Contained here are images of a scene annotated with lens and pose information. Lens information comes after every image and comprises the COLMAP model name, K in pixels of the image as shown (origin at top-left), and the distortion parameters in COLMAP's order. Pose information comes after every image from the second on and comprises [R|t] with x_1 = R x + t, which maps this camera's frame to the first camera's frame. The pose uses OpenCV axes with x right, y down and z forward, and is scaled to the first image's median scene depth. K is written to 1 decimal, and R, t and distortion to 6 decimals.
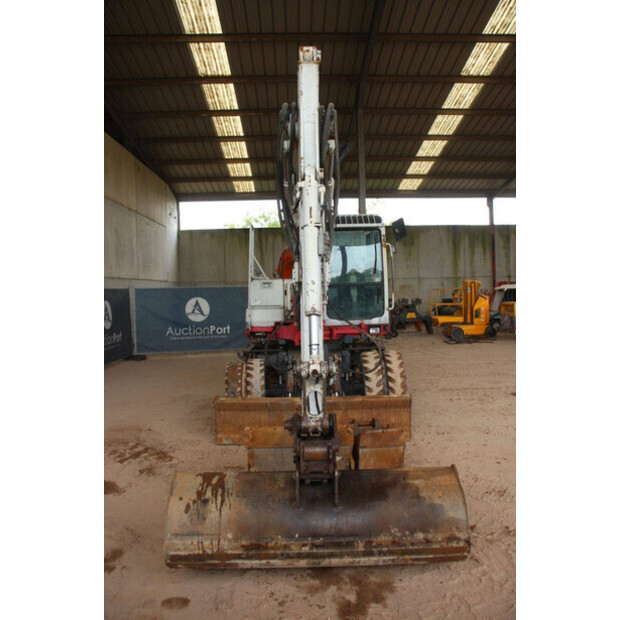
lens RADIAL K [[509.3, 0, 310.6], [0, 509.3, 310.2], [0, 0, 1]] dist [-0.156557, 0.129795]
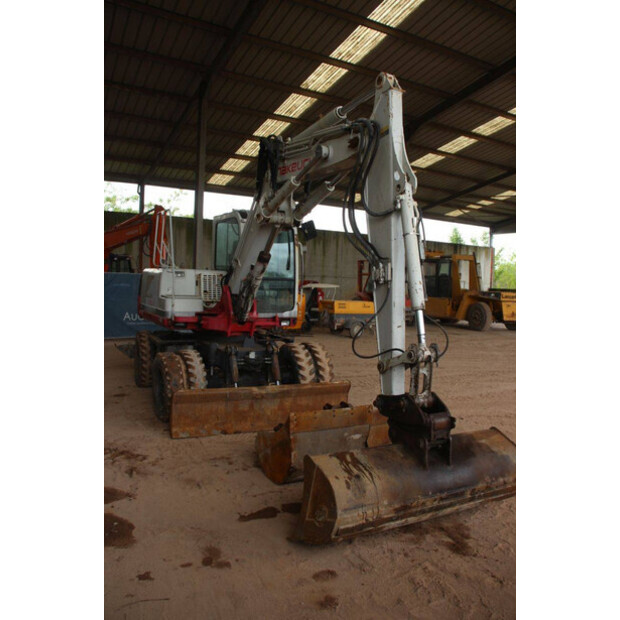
lens RADIAL K [[509.3, 0, 314.2], [0, 509.3, 310.7], [0, 0, 1]] dist [-0.156557, 0.129795]
pose [[0.885369, 0.030756, 0.463871, -0.812946], [-0.037269, 0.999293, 0.004878, 0.015870], [-0.463393, -0.021607, 0.885889, 0.067947]]
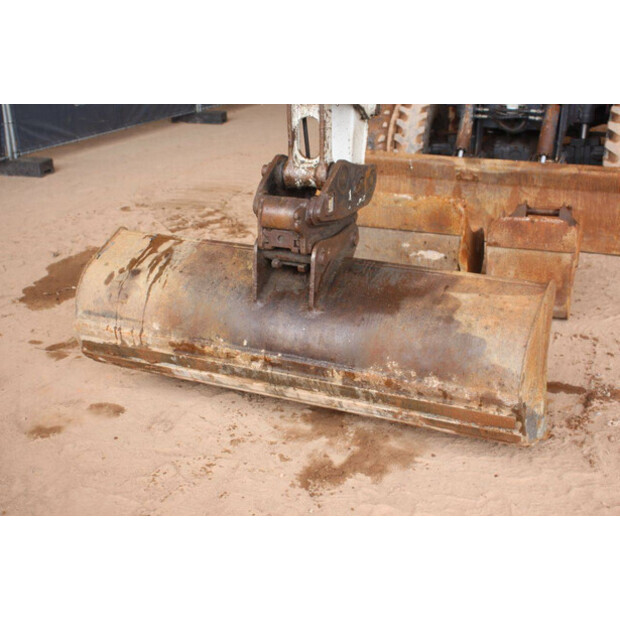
lens RADIAL K [[855.6, 0, 306.8], [0, 855.6, 309.5], [0, 0, 1]] dist [0.052355, 0.000000]
pose [[0.905350, 0.160708, -0.393084, 0.448796], [-0.027786, 0.946062, 0.322792, 0.054207], [0.423757, -0.281317, 0.860982, 0.093013]]
